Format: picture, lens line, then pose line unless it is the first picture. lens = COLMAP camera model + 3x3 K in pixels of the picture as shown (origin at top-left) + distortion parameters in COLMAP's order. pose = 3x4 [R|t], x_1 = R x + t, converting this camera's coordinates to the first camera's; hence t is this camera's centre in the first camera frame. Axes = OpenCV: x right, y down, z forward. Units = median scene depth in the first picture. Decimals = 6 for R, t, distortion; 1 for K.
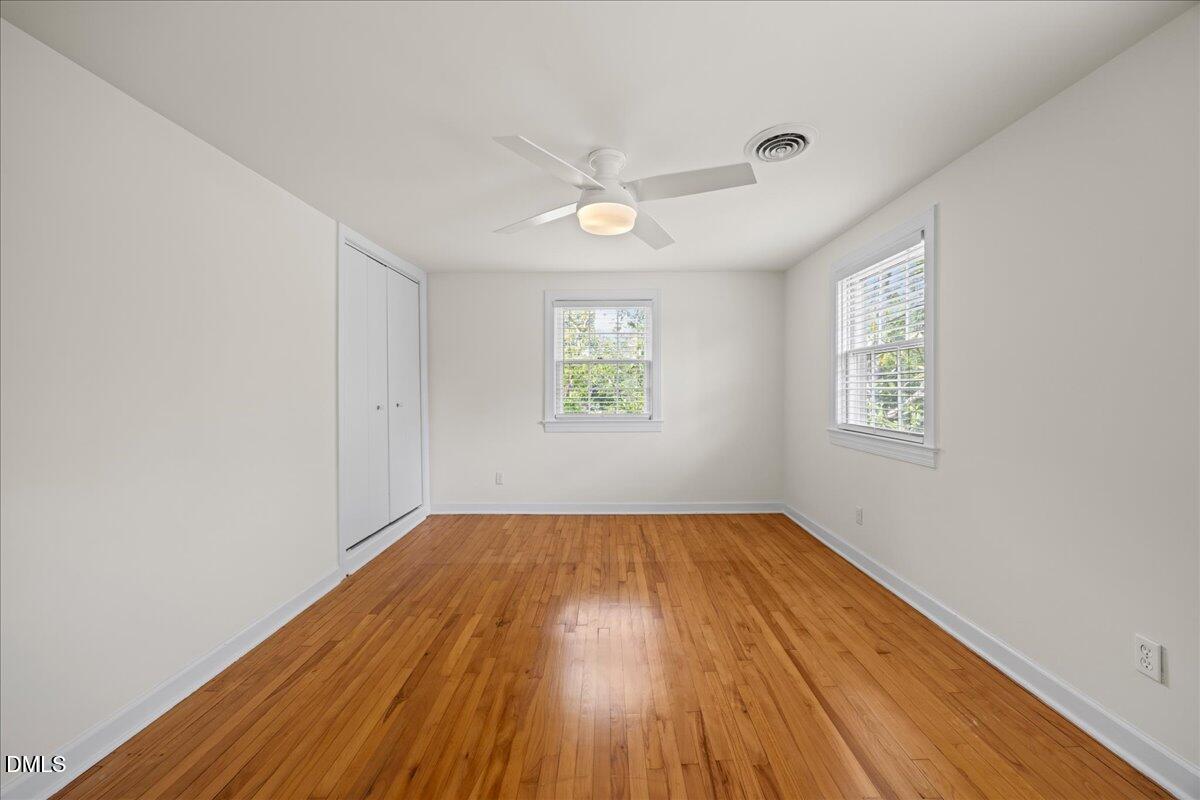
lens RADIAL K [[455.4, 0, 608.8], [0, 455.4, 389.5], [0, 0, 1]] dist [-0.001049, 0.000132]
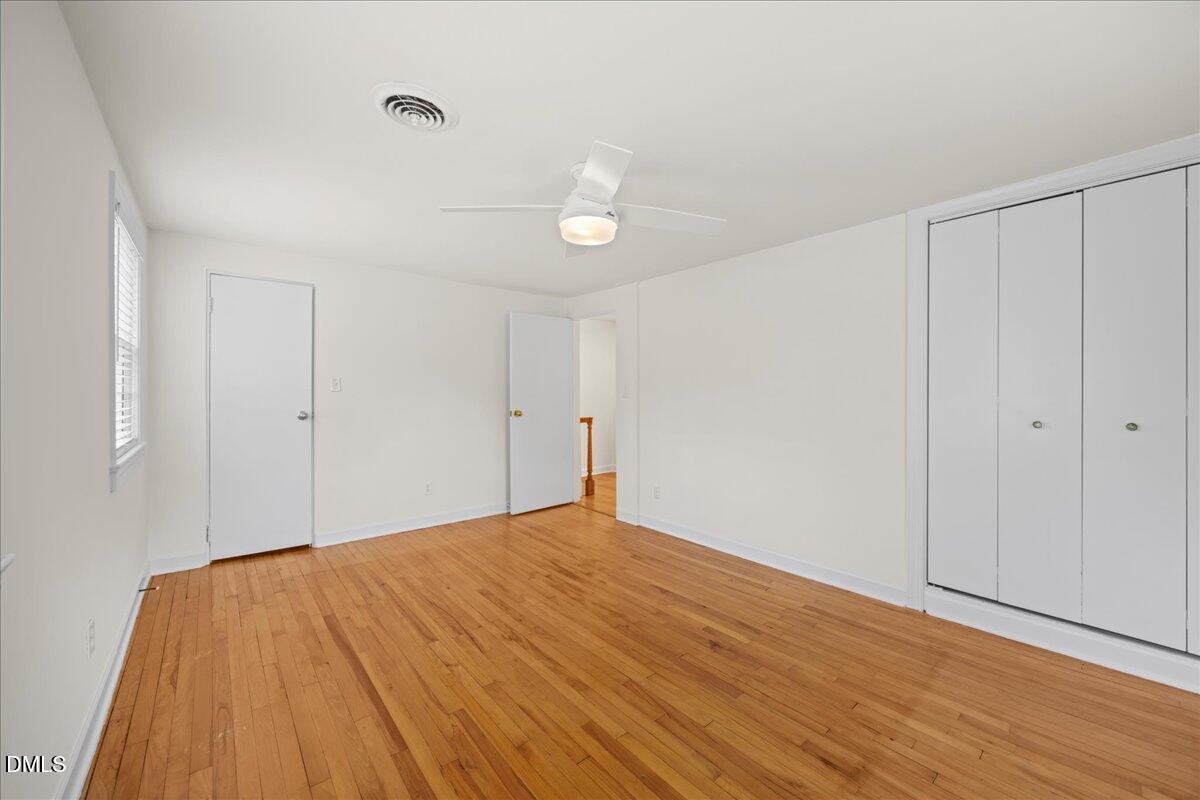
lens RADIAL K [[458.1, 0, 602.1], [0, 458.1, 390.6], [0, 0, 1]] dist [0.000852, 0.000064]
pose [[-0.761916, 0.006116, -0.647647, 0.455610], [0.005526, 0.999980, 0.002942, -0.013294], [0.647652, -0.001337, -0.761935, 1.294191]]
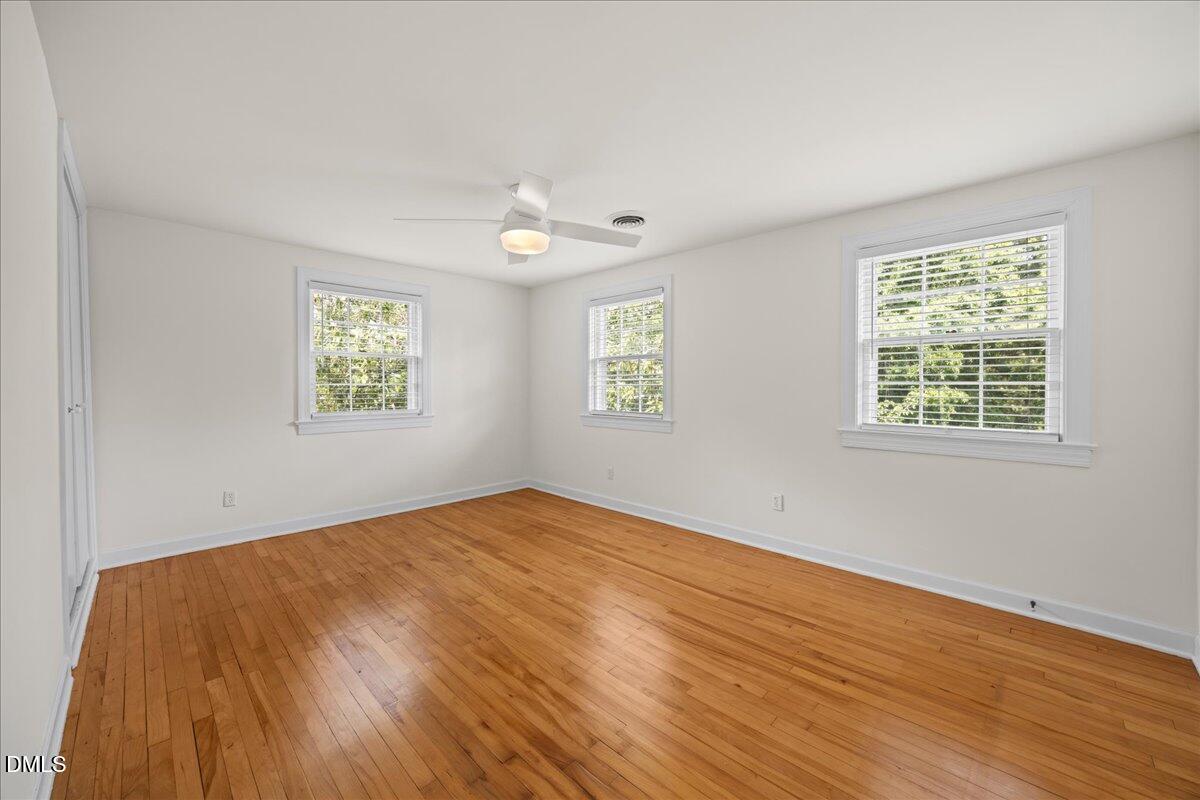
lens RADIAL K [[458.1, 0, 602.1], [0, 458.1, 390.6], [0, 0, 1]] dist [0.000852, 0.000064]
pose [[0.700759, -0.003871, 0.713388, -0.520547], [-0.003106, 0.999959, 0.008477, 0.003739], [-0.713392, -0.008157, 0.700718, 0.005600]]
